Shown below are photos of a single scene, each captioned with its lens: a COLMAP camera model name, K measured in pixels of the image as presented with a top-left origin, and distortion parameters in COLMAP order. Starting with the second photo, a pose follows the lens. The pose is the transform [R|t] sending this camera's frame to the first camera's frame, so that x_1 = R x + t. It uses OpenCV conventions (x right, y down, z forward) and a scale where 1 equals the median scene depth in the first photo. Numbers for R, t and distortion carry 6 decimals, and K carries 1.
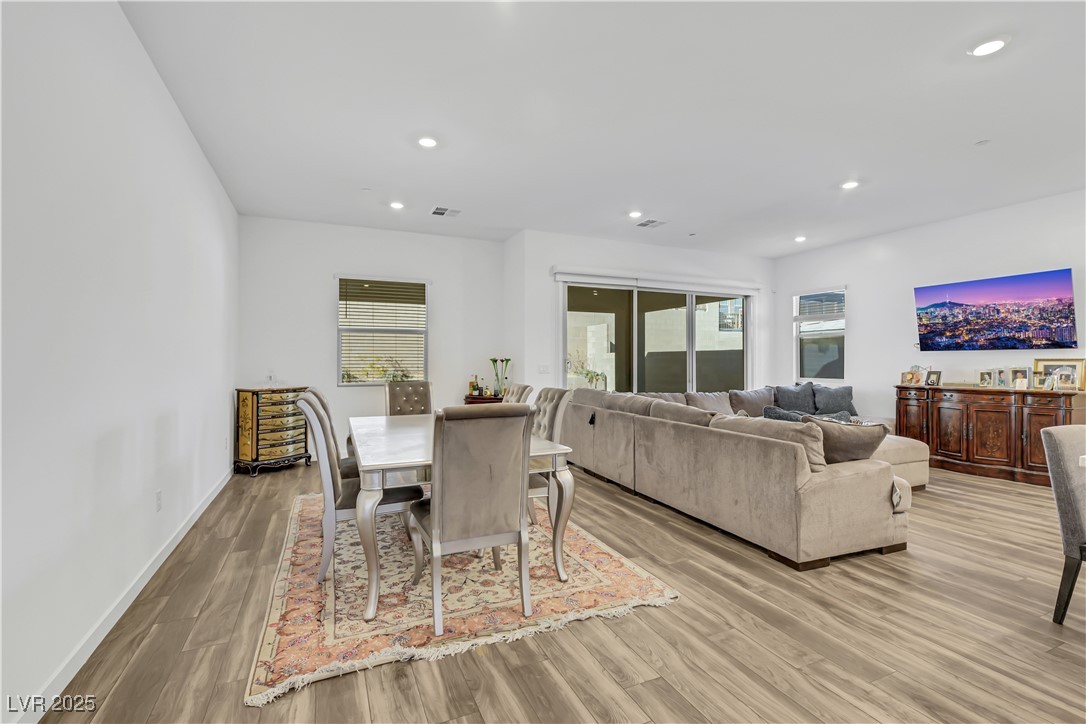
lens RADIAL K [[494.1, 0, 541.3], [0, 494.1, 360.4], [0, 0, 1]] dist [0.004445, -0.001350]
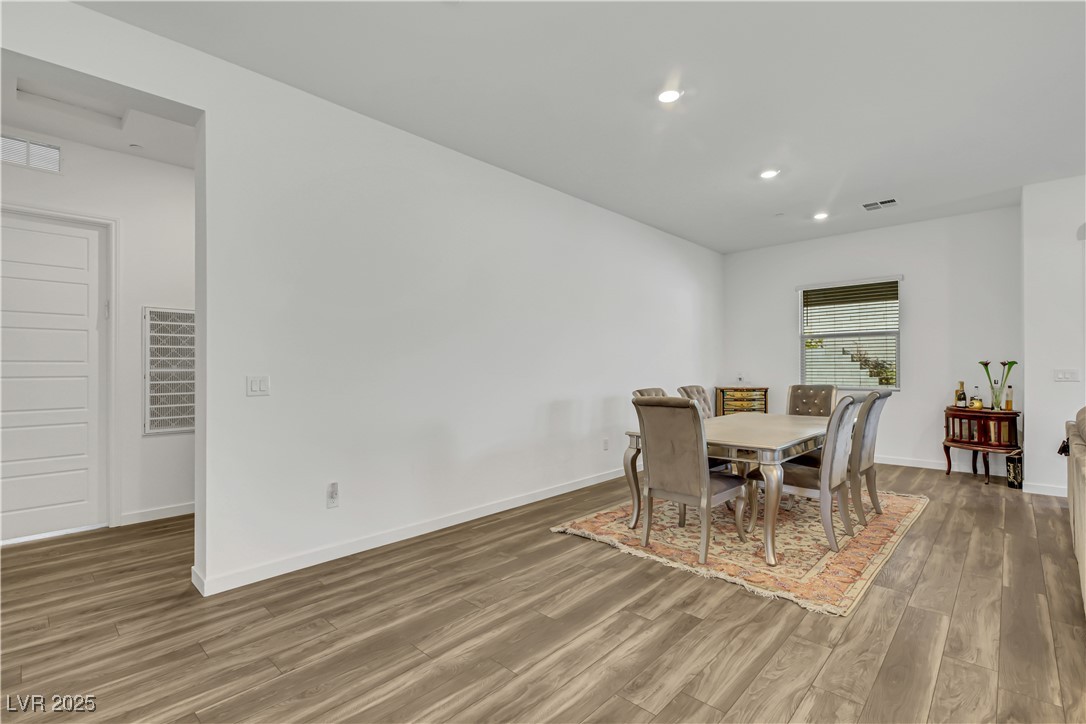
lens RADIAL K [[494.1, 0, 538.5], [0, 494.1, 369.5], [0, 0, 1]] dist [0.004445, -0.001350]
pose [[0.376013, 0.003249, -0.926609, 0.759677], [0.008179, 0.999943, 0.006825, -0.004046], [0.926578, -0.010145, 0.375965, 0.090061]]
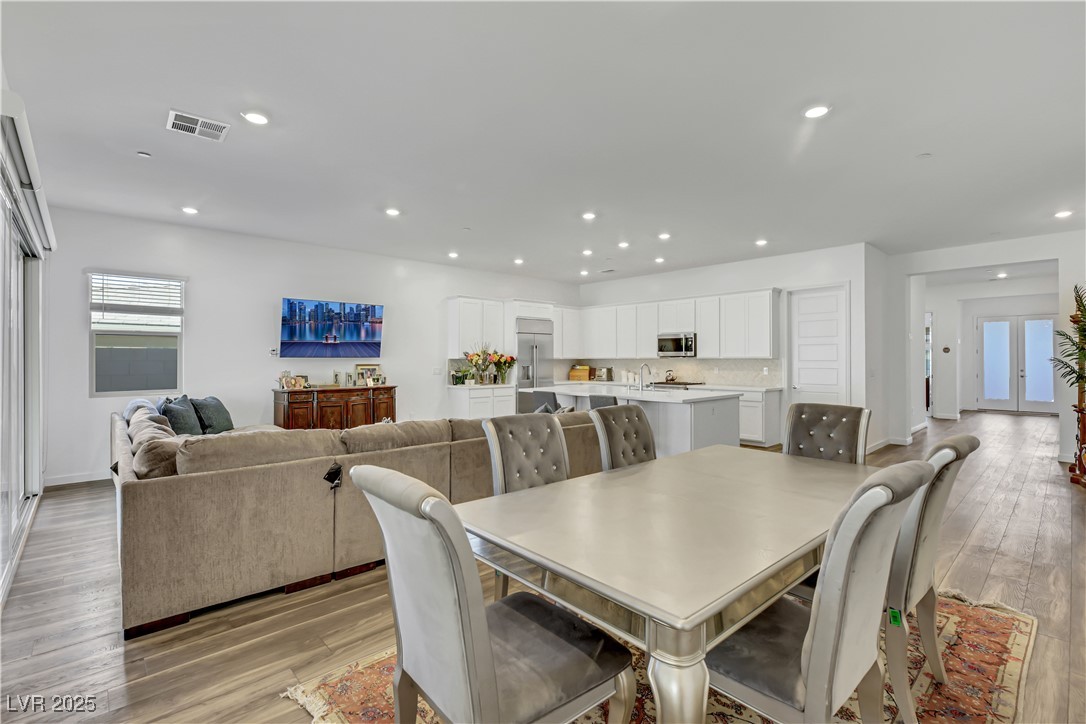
lens RADIAL K [[494.1, 0, 549.4], [0, 494.1, 355.6], [0, 0, 1]] dist [0.004445, -0.001350]
pose [[-0.335384, 0.008219, 0.942046, -0.828538], [-0.000579, 0.999960, -0.008931, -0.026421], [-0.942081, -0.003541, -0.335366, 1.568027]]
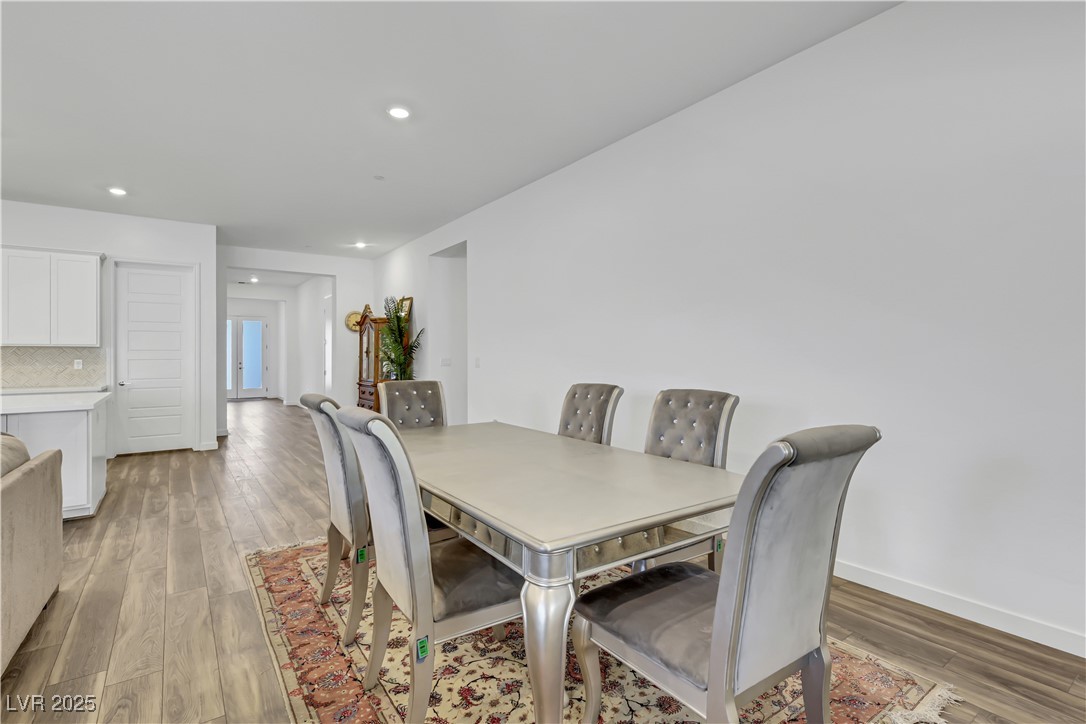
lens RADIAL K [[504.6, 0, 538.5], [0, 504.6, 357.0], [0, 0, 1]] dist [0.001710, -0.000747]
pose [[-0.979378, 0.004689, -0.201980, -0.129705], [0.004749, 0.999989, 0.000188, 0.010067], [0.201979, -0.000775, -0.979390, 1.873972]]
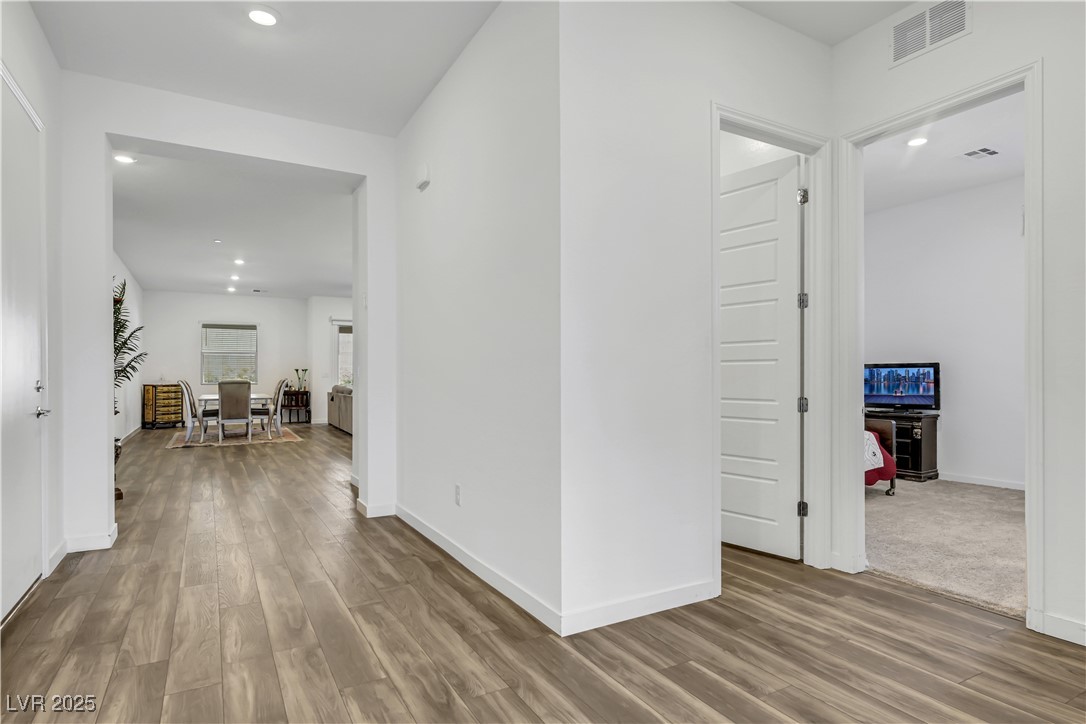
lens RADIAL K [[594.1, 0, 550.2], [0, 594.1, 377.7], [0, 0, 1]] dist [0.000710, 0.005479]
pose [[0.993770, 0.001352, 0.111439, 1.155876], [-0.002182, 0.999971, 0.007331, 0.020511], [-0.111426, -0.007528, 0.993744, -2.444859]]
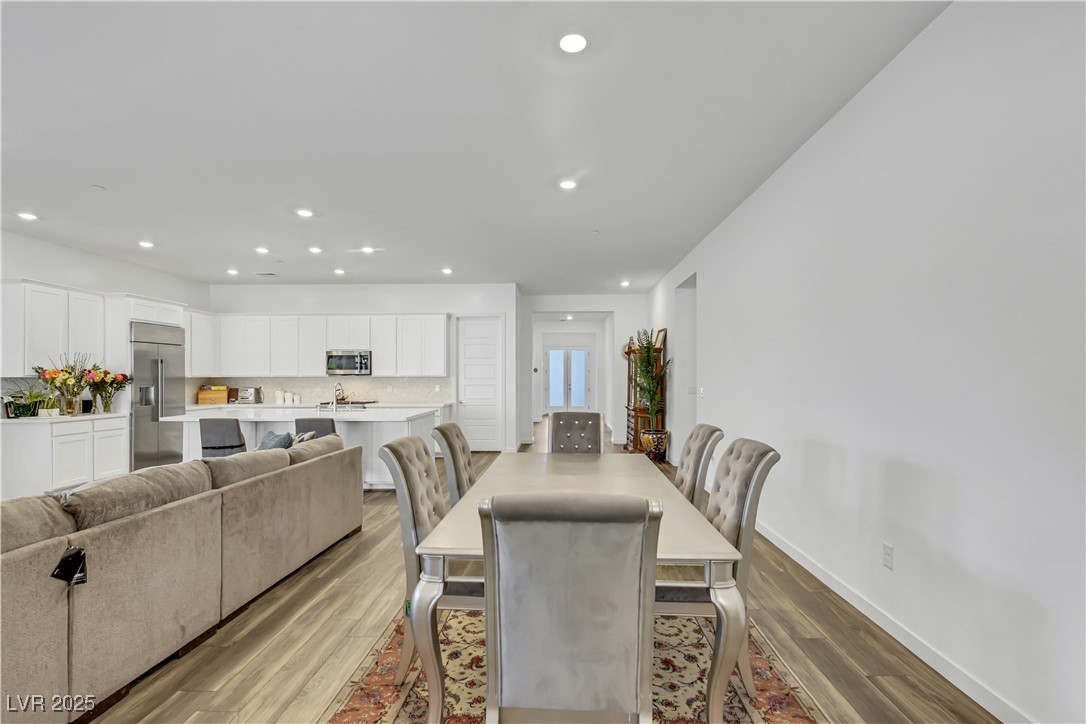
lens RADIAL K [[494.1, 0, 552.4], [0, 494.1, 383.9], [0, 0, 1]] dist [0.004445, -0.001350]
pose [[-0.906526, -0.003448, 0.422135, -0.569319], [0.001884, 0.999924, 0.012213, -0.027153], [-0.422145, 0.011867, -0.906451, 1.908249]]
